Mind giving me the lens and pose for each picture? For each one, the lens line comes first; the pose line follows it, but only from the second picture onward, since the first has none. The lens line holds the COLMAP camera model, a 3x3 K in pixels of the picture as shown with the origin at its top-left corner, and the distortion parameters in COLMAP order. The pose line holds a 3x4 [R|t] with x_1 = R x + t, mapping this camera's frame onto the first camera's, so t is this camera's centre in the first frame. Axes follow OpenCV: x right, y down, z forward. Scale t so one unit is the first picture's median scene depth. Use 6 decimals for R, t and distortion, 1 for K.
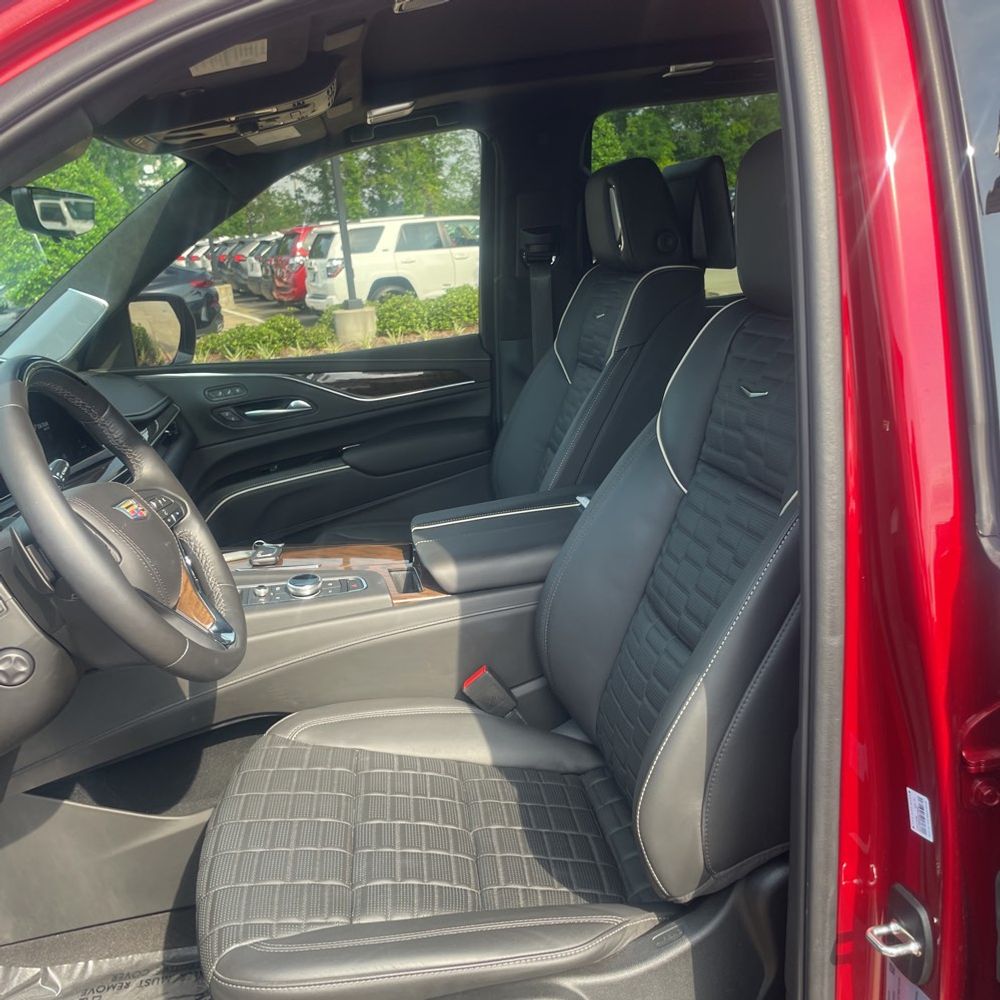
lens RADIAL K [[1017.1, 0, 515.9], [0, 1017.1, 498.6], [0, 0, 1]] dist [0.101046, -0.143308]
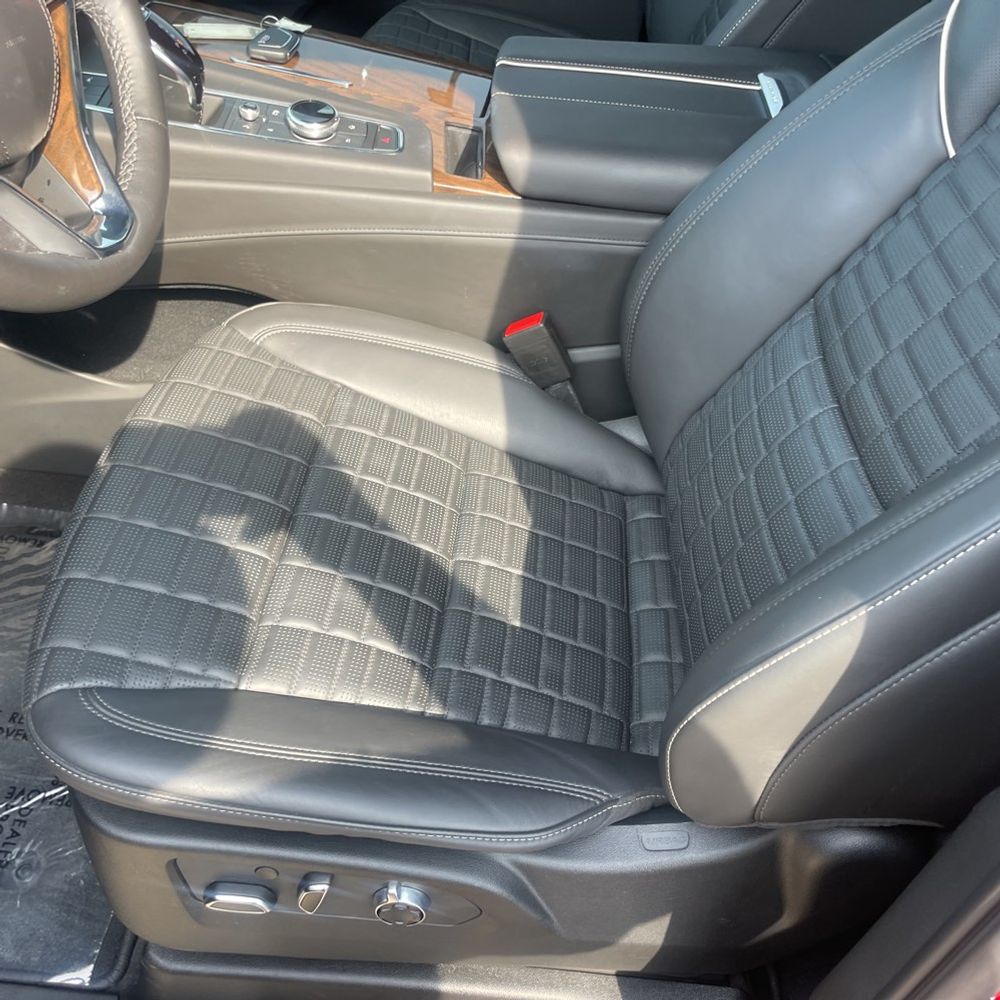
lens RADIAL K [[1036.3, 0, 482.0], [0, 1036.3, 499.7], [0, 0, 1]] dist [0.145154, -0.307977]
pose [[0.958006, 0.283604, -0.042354, -0.003917], [-0.232212, 0.853950, 0.465669, -0.050802], [0.168234, -0.436278, 0.883945, 0.333378]]
